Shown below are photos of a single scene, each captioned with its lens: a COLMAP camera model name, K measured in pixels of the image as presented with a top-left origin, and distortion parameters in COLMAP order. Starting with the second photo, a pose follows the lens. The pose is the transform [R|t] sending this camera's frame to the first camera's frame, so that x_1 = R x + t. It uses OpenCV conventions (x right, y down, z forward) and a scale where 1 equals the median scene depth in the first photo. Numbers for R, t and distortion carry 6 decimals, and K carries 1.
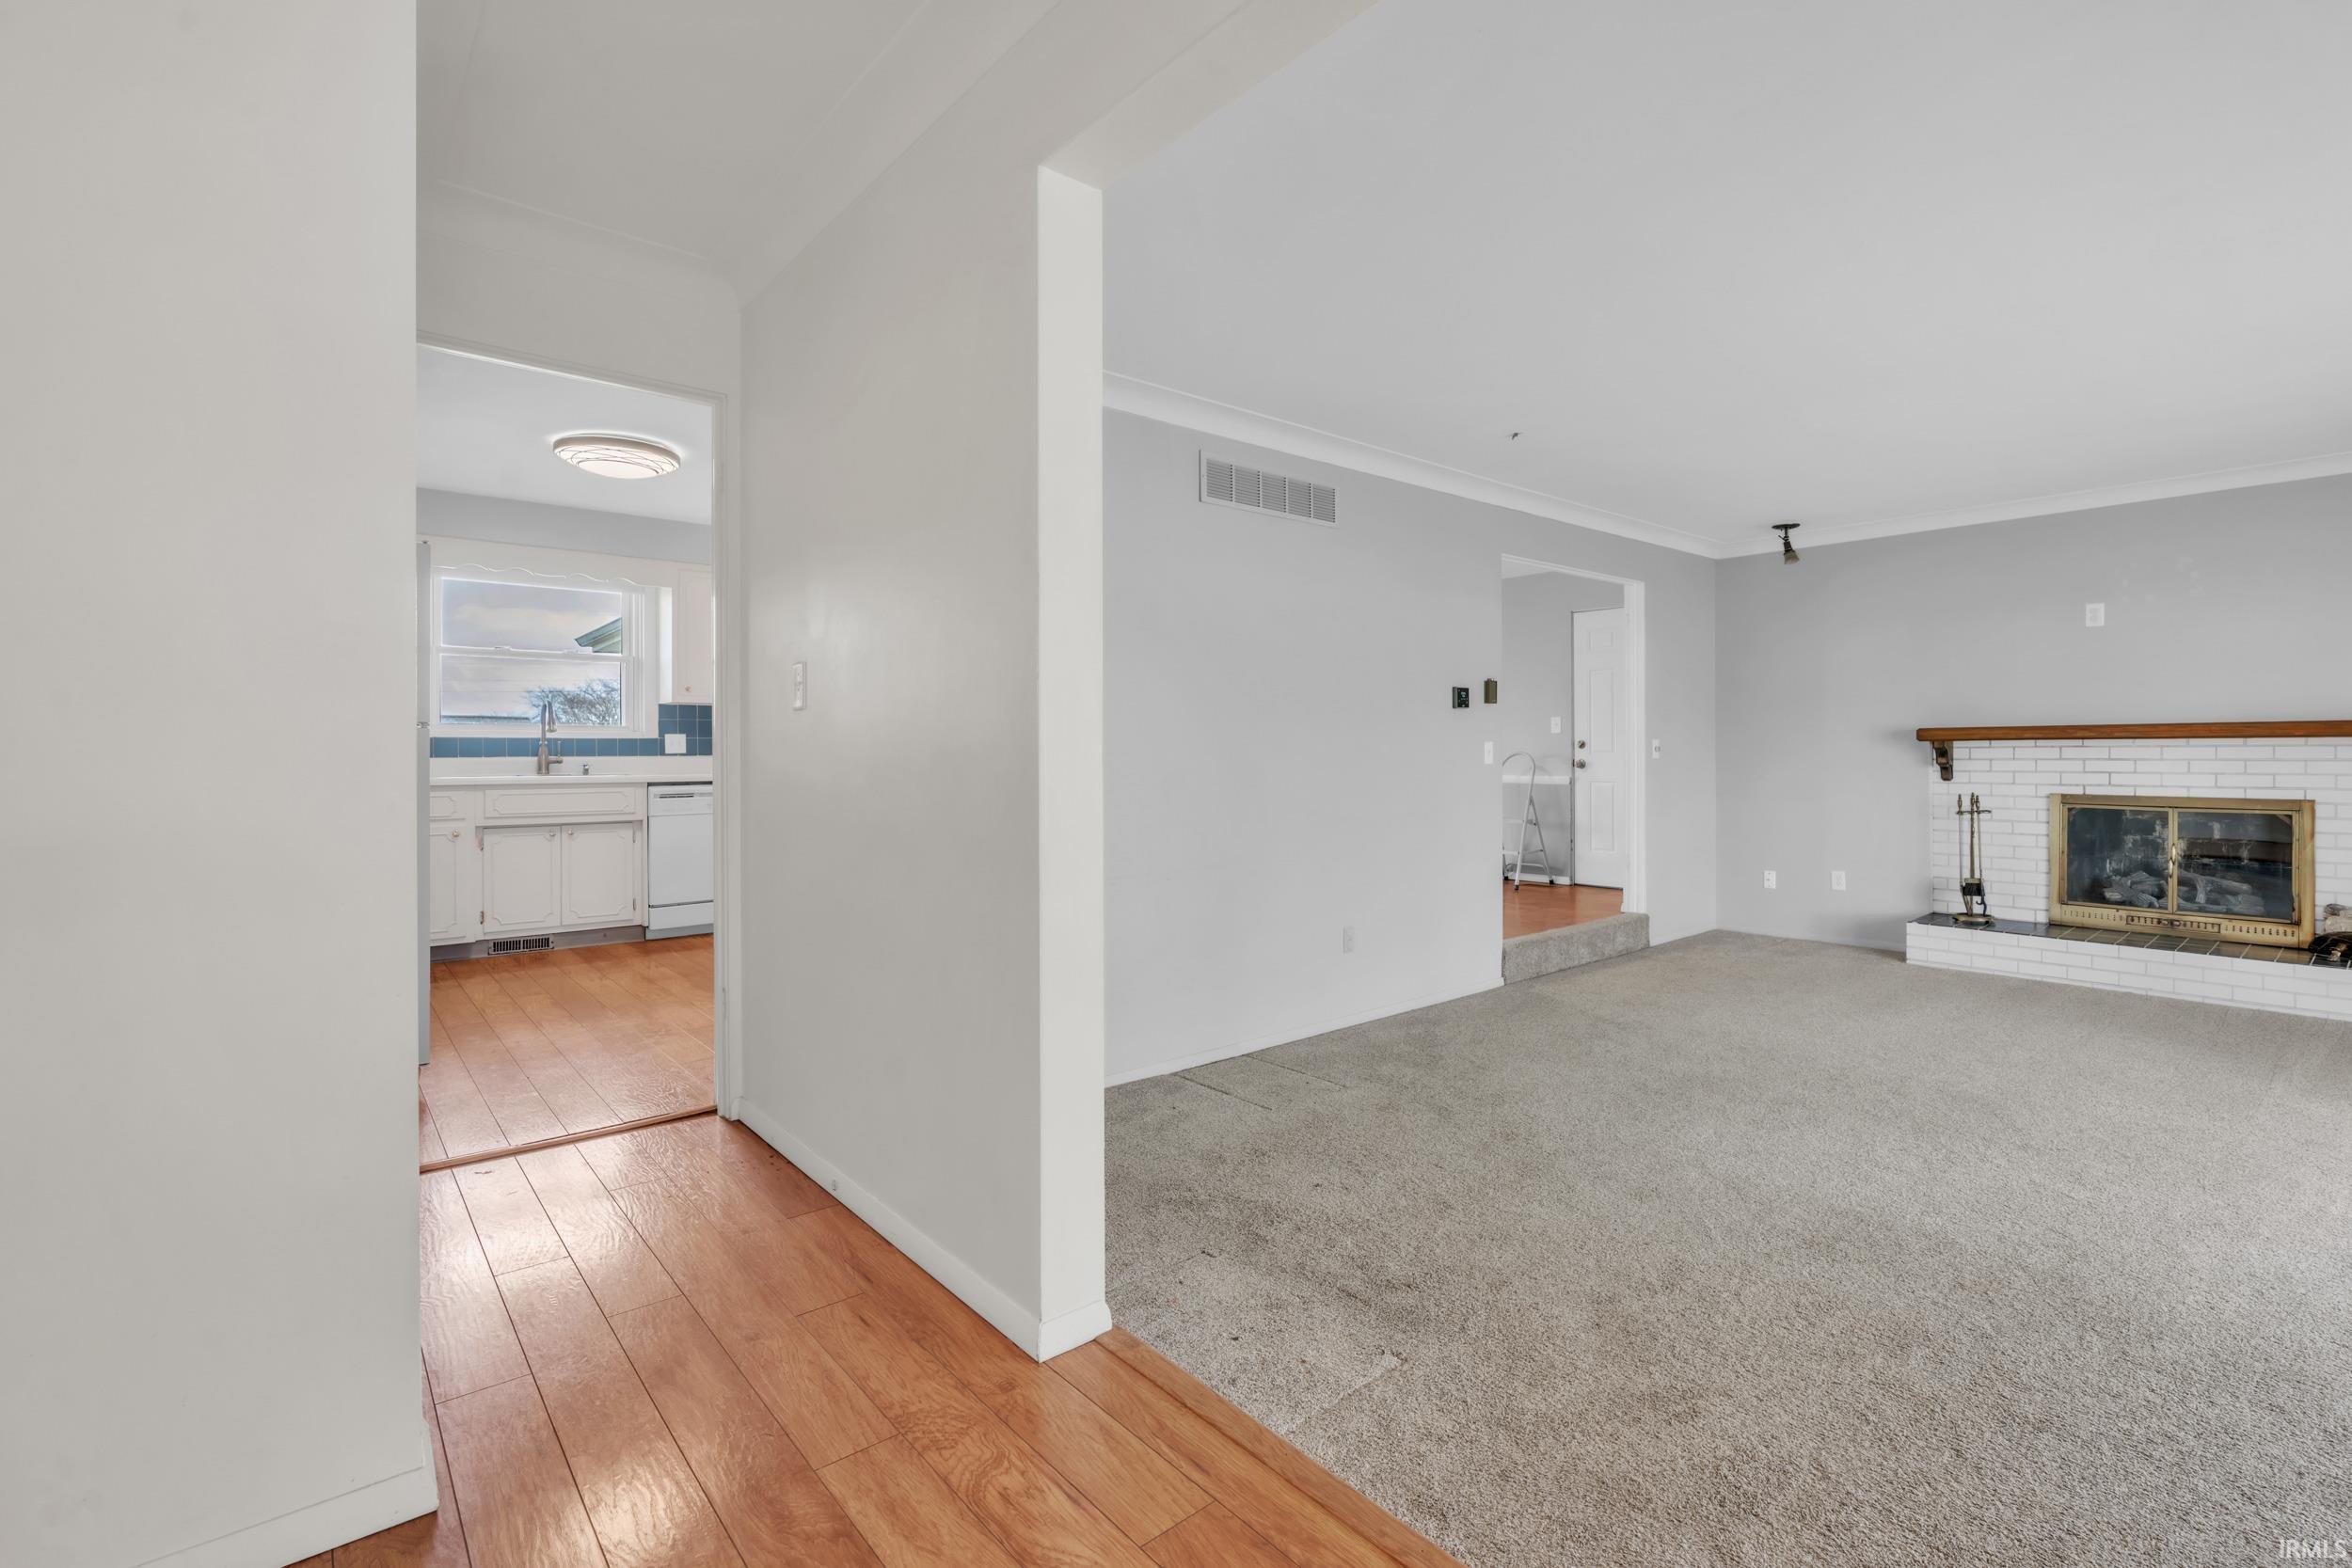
lens RADIAL K [[1057.6, 0, 1174.4], [0, 1057.6, 751.9], [0, 0, 1]] dist [-0.000372, -0.000012]
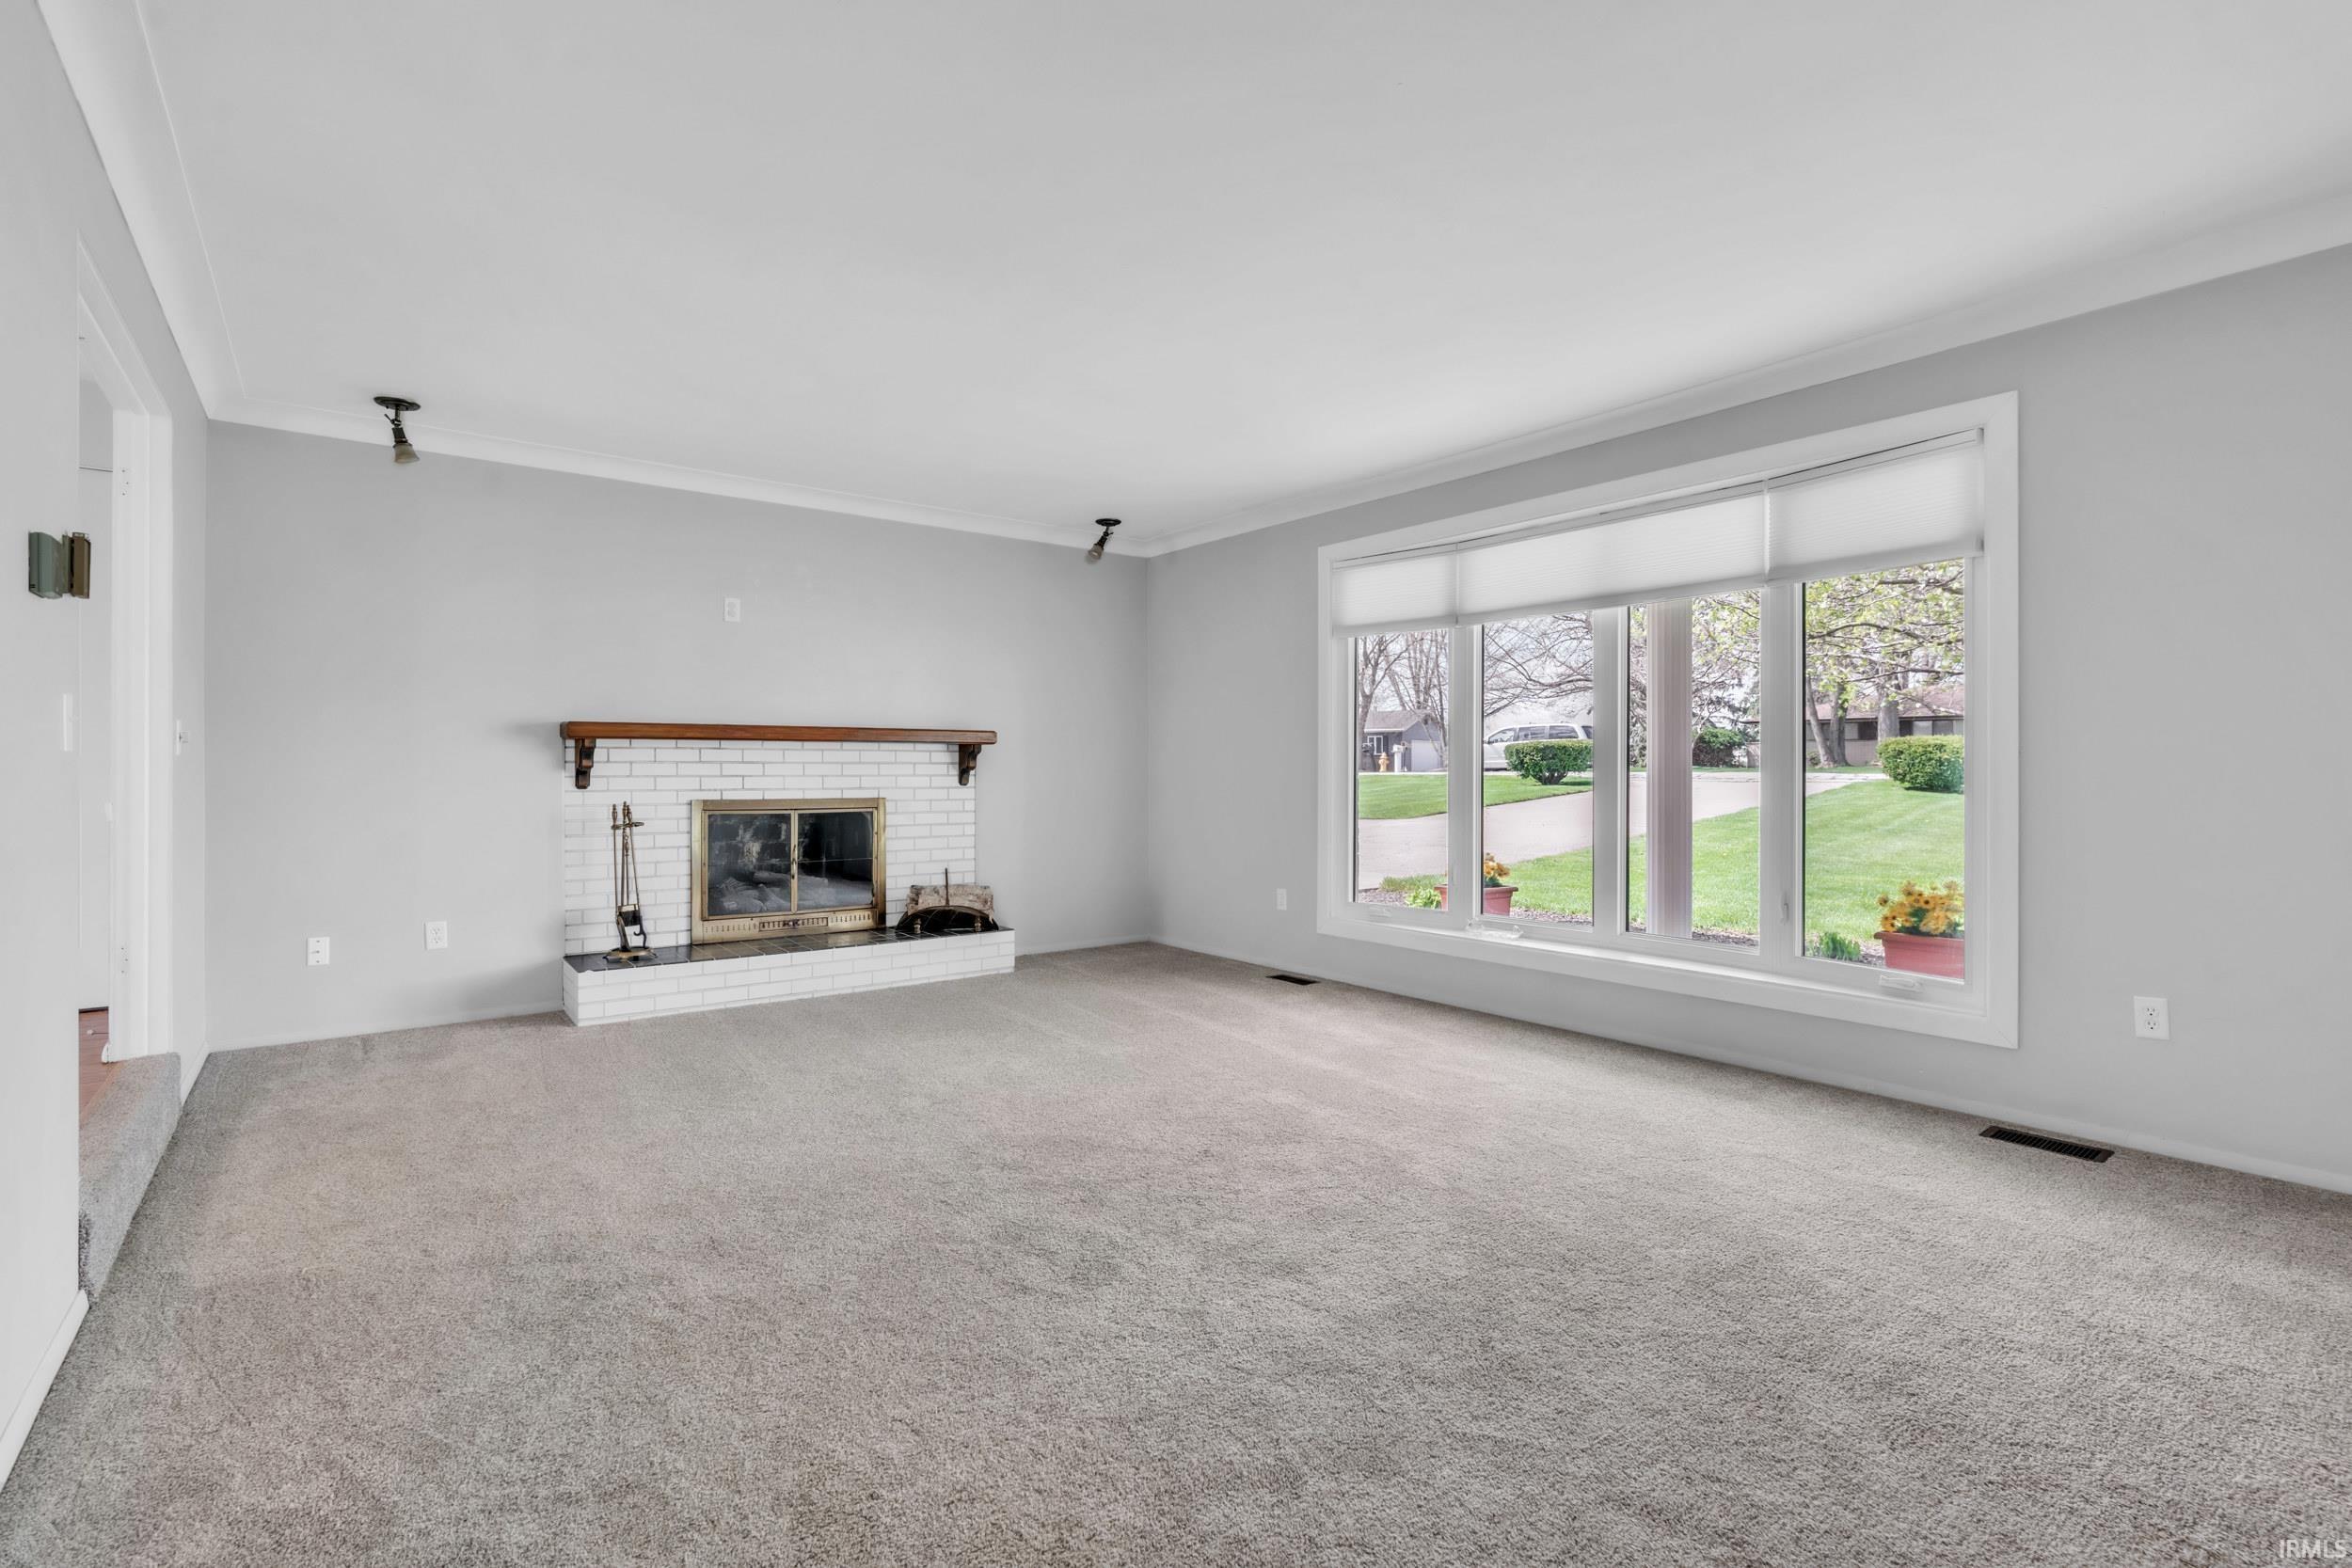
lens RADIAL K [[1086.9, 0, 1175.8], [0, 1086.9, 757.0], [0, 0, 1]] dist [-0.002547, -0.000154]
pose [[0.030970, 0.018784, 0.999344, -0.084618], [0.001160, 0.999822, -0.018829, 0.020605], [-0.999520, 0.001742, 0.030943, 0.556886]]
